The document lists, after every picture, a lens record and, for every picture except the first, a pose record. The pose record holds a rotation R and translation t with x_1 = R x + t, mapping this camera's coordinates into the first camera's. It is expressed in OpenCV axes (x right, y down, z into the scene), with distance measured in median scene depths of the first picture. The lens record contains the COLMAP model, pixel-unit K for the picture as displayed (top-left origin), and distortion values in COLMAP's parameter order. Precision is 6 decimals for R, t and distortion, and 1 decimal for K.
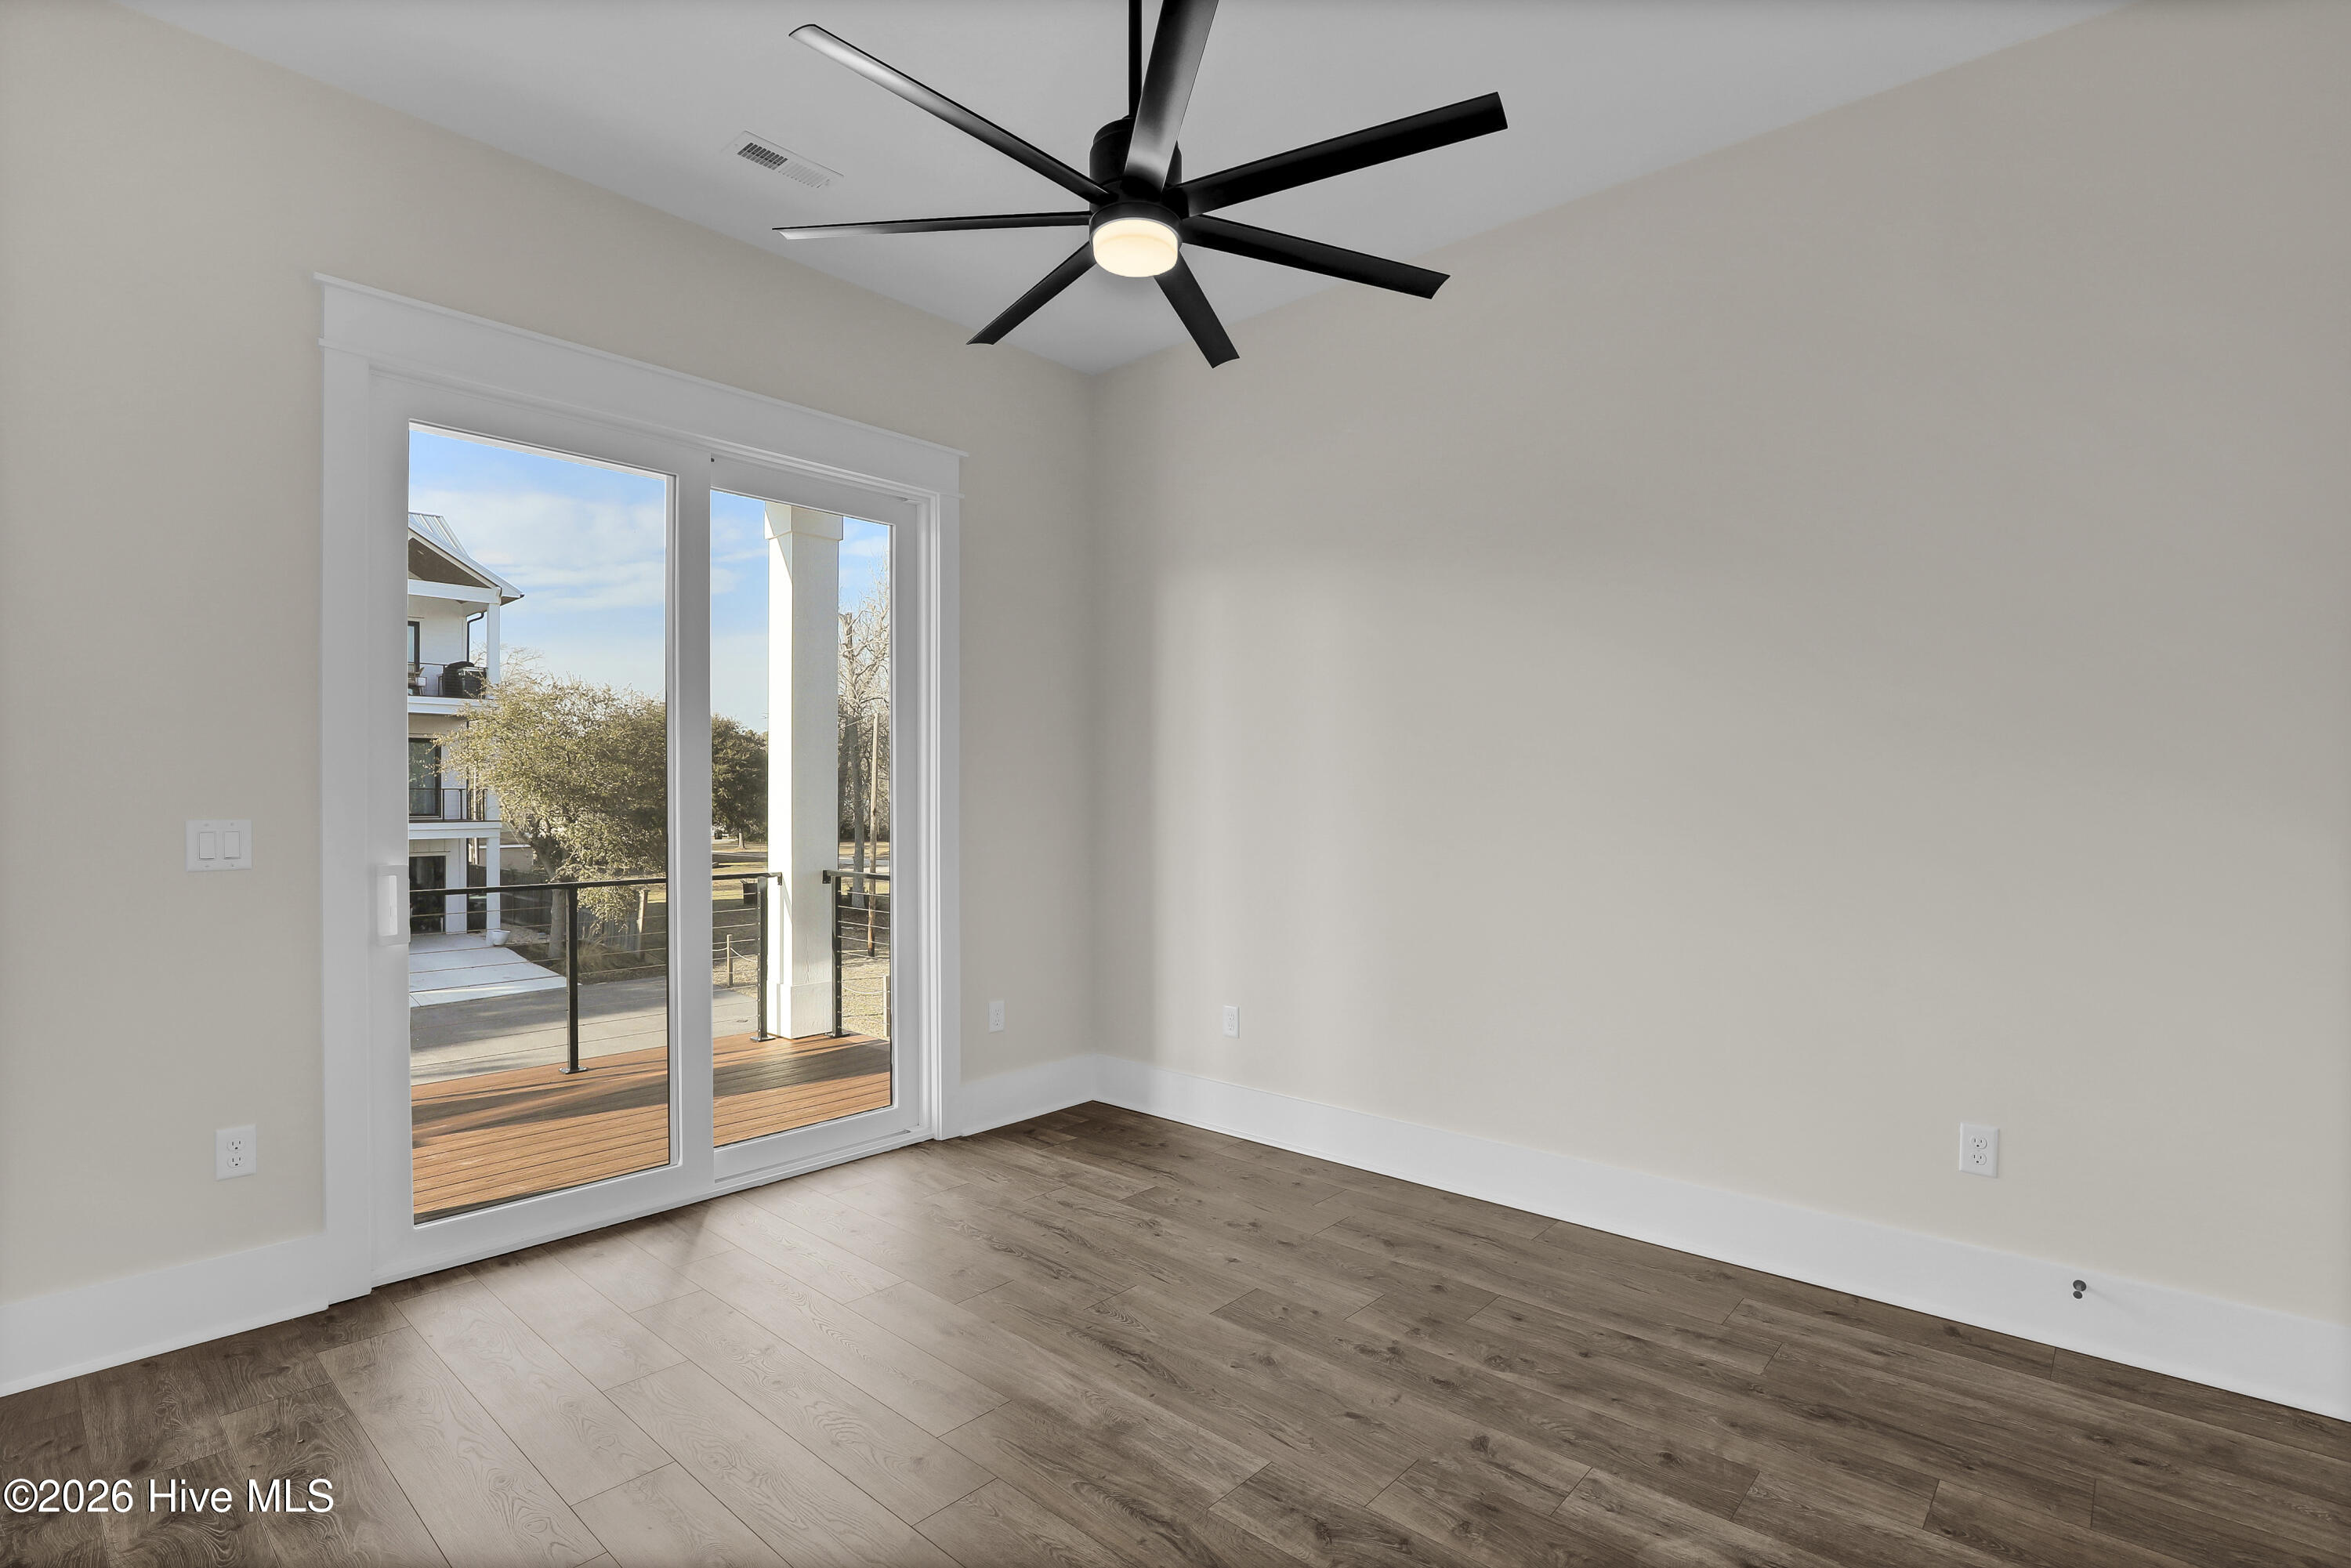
lens RADIAL K [[1129.9, 0, 1171.9], [0, 1129.9, 794.1], [0, 0, 1]] dist [-0.002646, -0.000244]
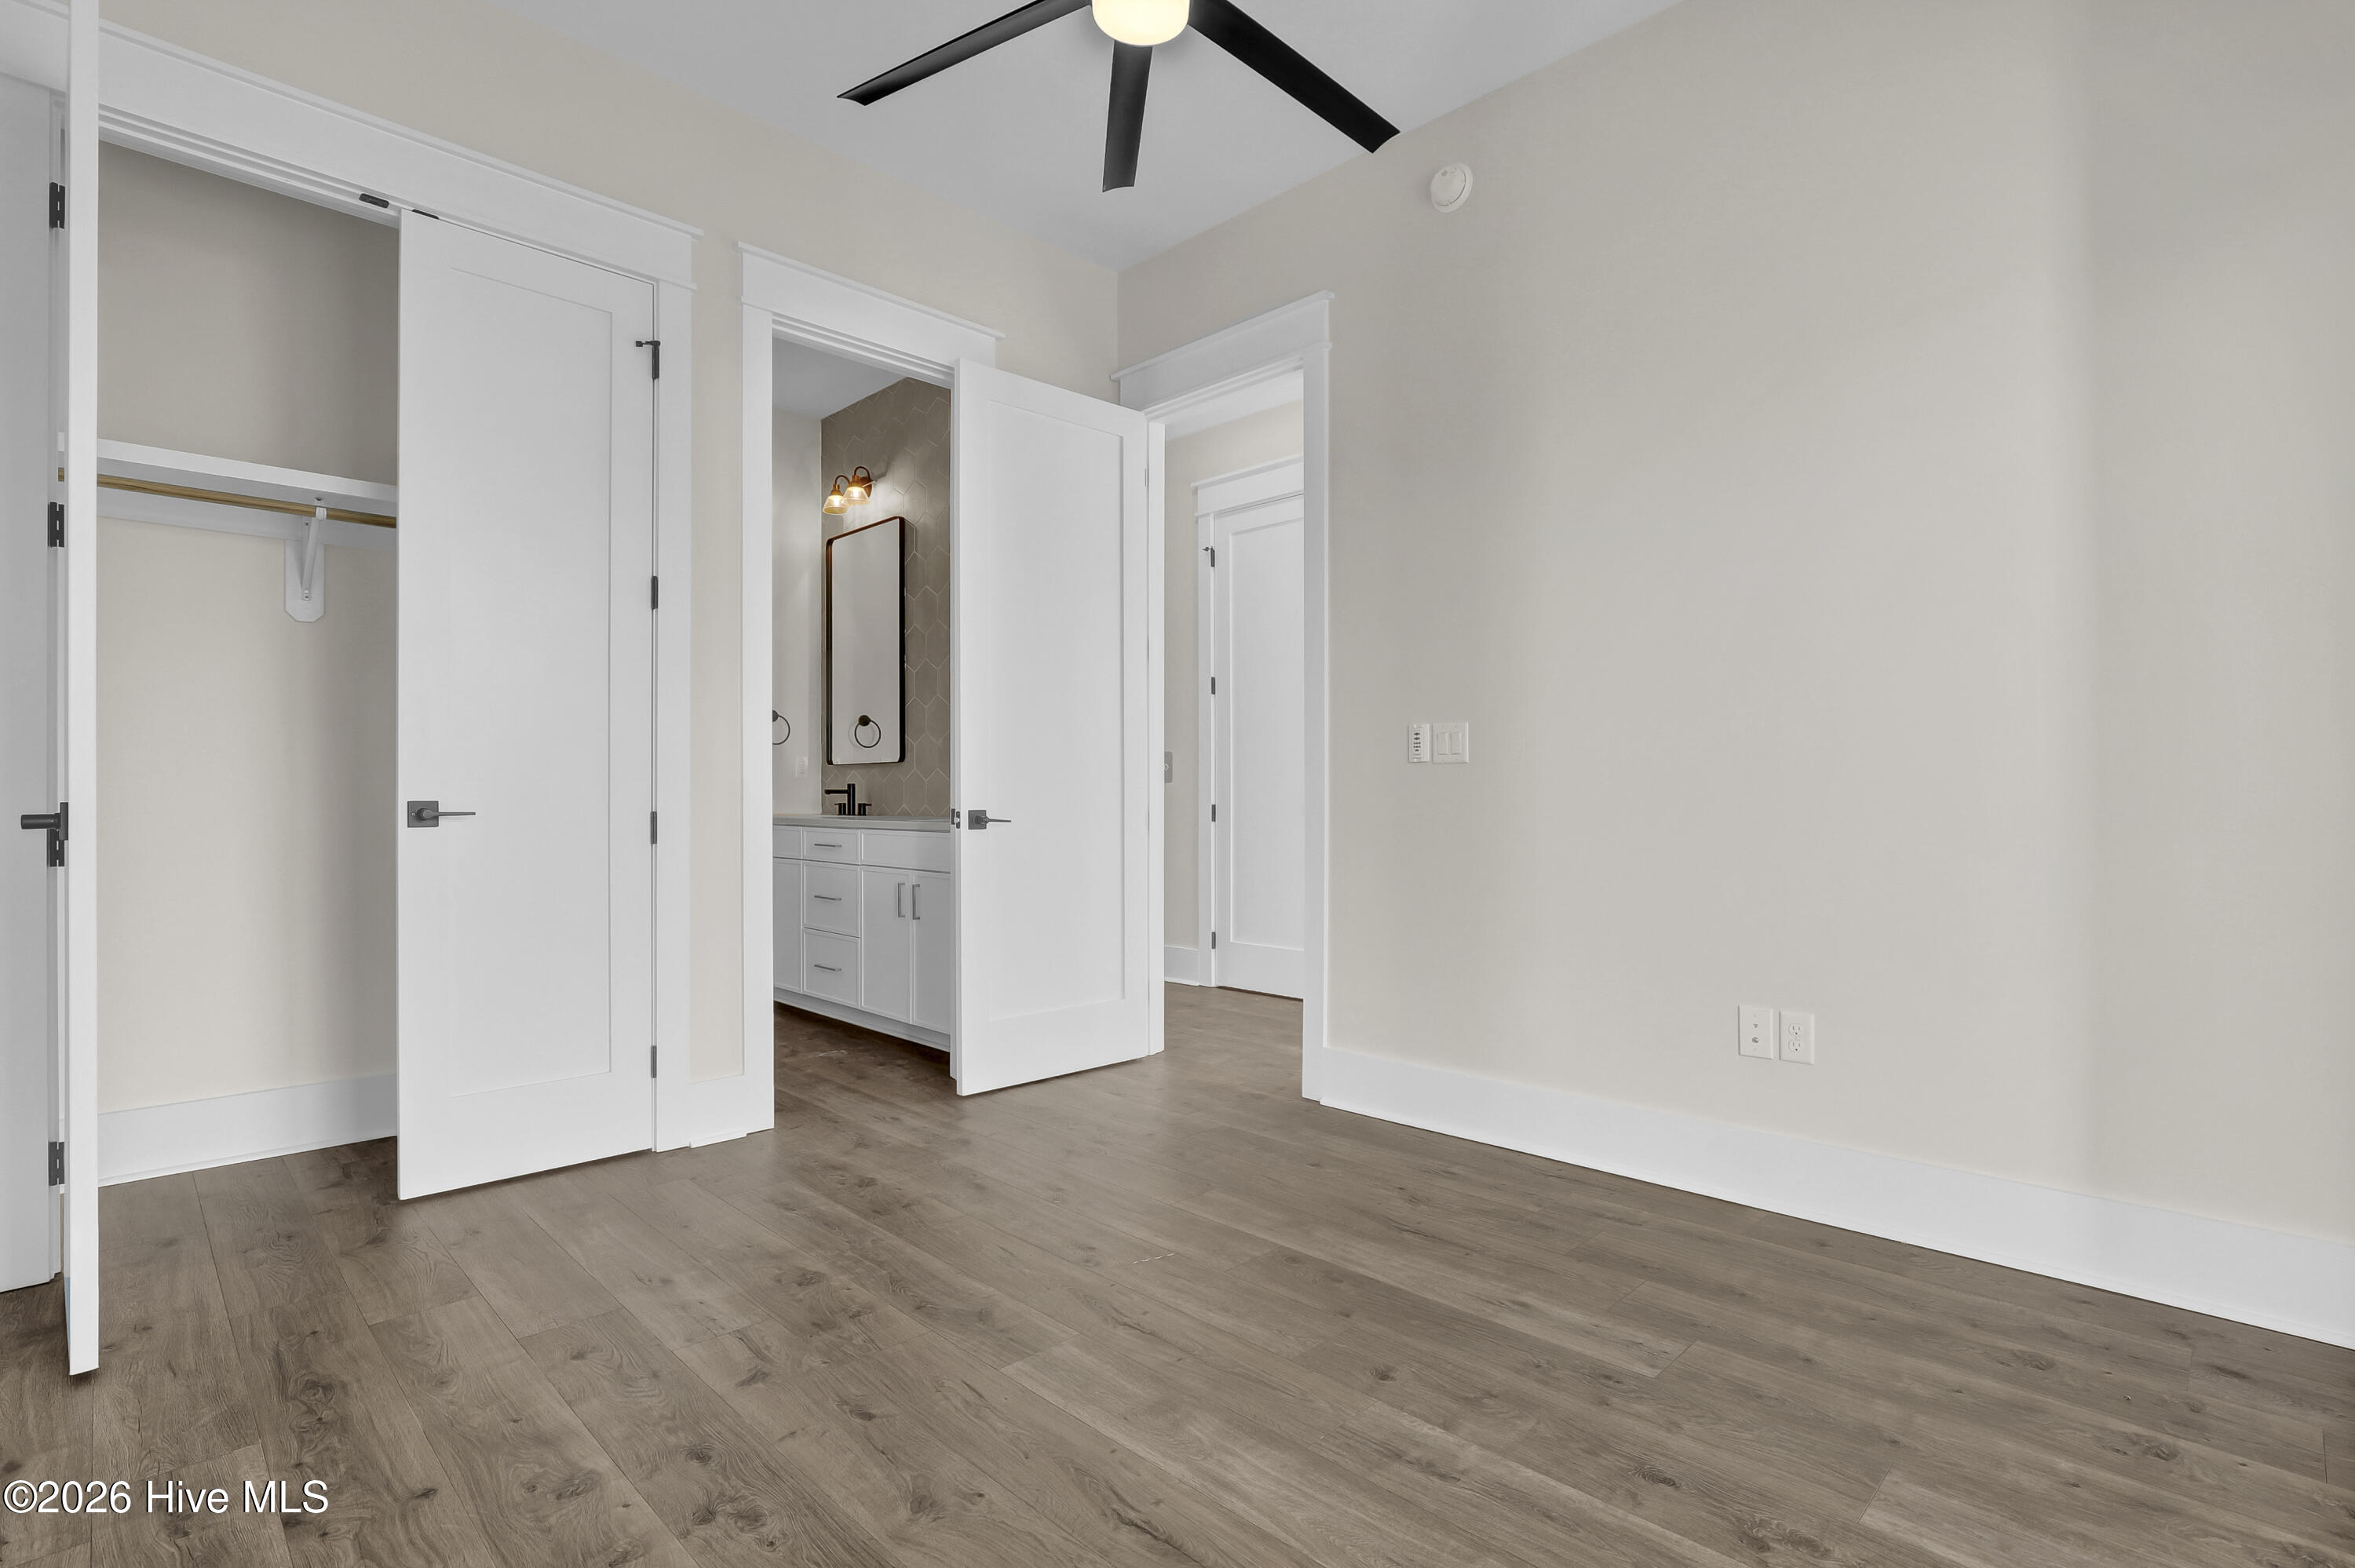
lens RADIAL K [[1131.7, 0, 1166.7], [0, 1131.7, 792.1], [0, 0, 1]] dist [-0.002646, -0.000244]
pose [[-0.997840, 0.003962, 0.065571, -0.105559], [0.003355, 0.999951, -0.009364, 0.121720], [-0.065605, -0.009124, -0.997804, 1.807602]]
